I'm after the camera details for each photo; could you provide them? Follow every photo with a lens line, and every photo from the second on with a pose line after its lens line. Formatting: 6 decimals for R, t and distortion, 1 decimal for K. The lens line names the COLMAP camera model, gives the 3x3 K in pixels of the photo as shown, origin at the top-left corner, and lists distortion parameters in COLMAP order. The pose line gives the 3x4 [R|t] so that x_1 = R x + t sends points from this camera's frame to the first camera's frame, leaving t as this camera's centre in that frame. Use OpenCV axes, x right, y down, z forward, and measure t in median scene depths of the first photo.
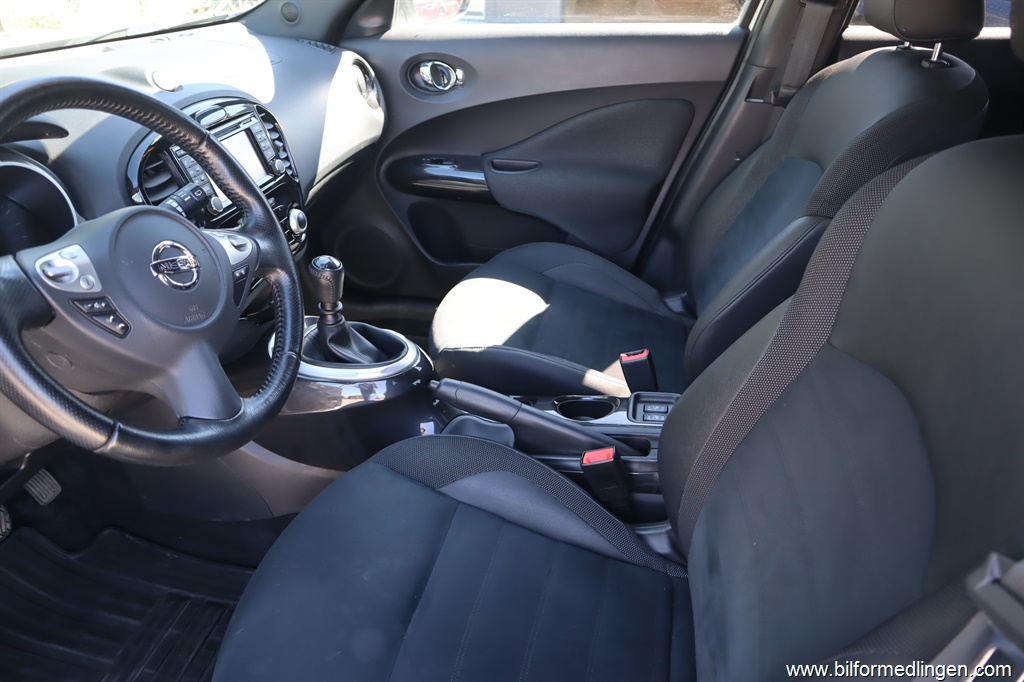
lens RADIAL K [[710.2, 0, 512.0], [0, 710.2, 341.0], [0, 0, 1]] dist [-0.124802, 0.078817]
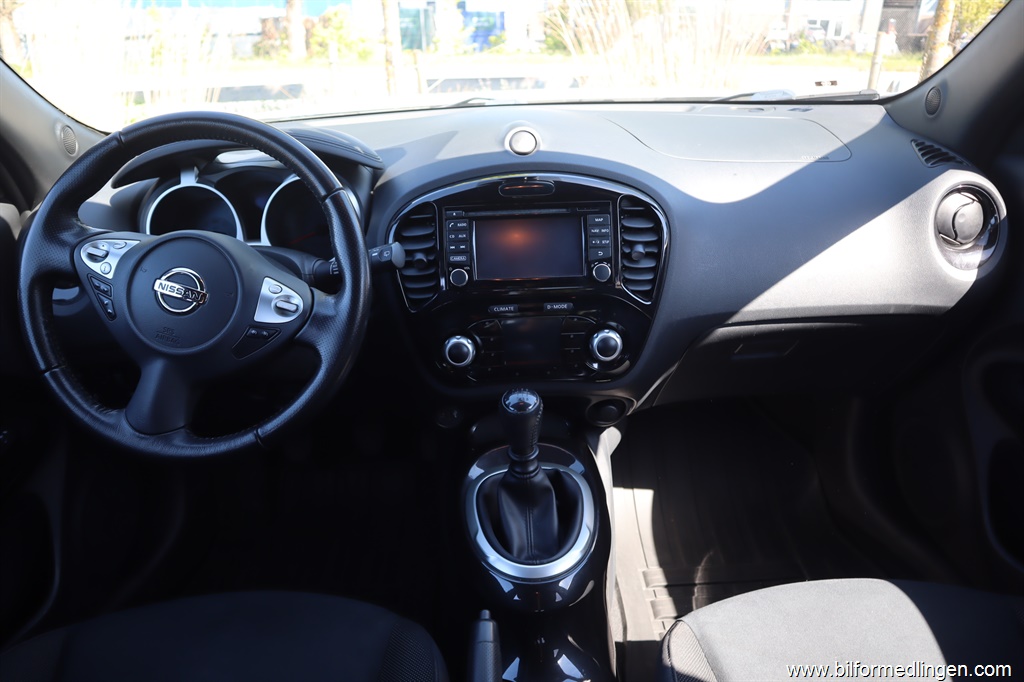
lens RADIAL K [[710.2, 0, 512.0], [0, 710.2, 341.0], [0, 0, 1]] dist [-0.124802, 0.078817]
pose [[0.223796, 0.392436, -0.892137, 0.370198], [-0.467089, 0.846575, 0.255223, -0.327535], [0.855420, 0.359590, 0.372763, 0.615715]]
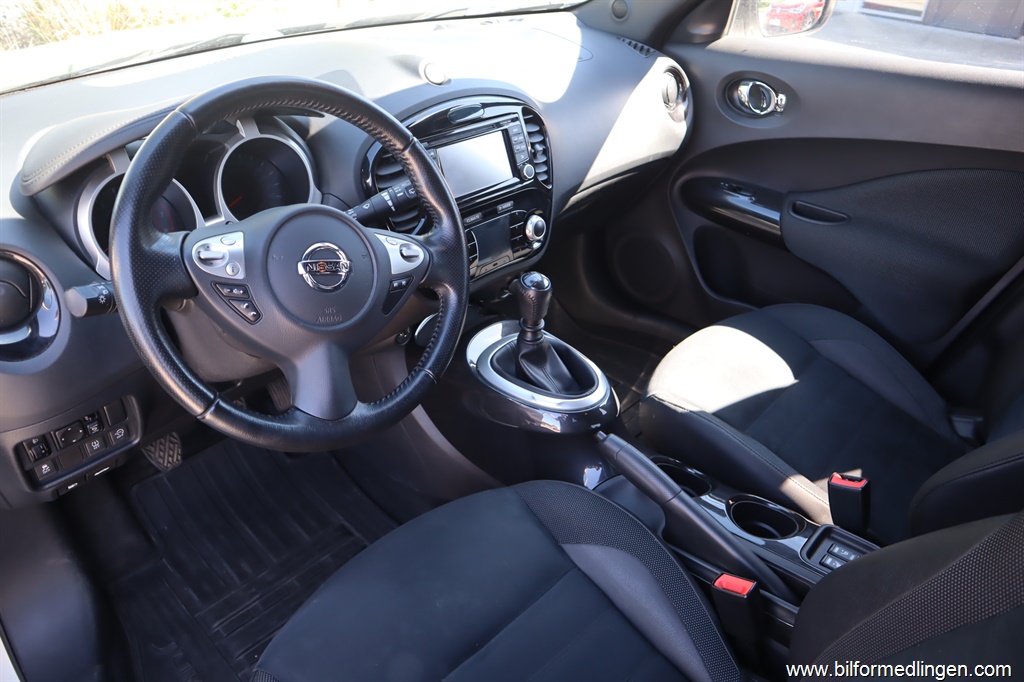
lens RADIAL K [[710.2, 0, 512.0], [0, 710.2, 341.0], [0, 0, 1]] dist [-0.124802, 0.078817]
pose [[0.848822, 0.294545, -0.439027, 0.150238], [-0.280511, 0.954810, 0.098242, -0.108129], [0.448124, 0.039762, 0.893087, 0.100200]]
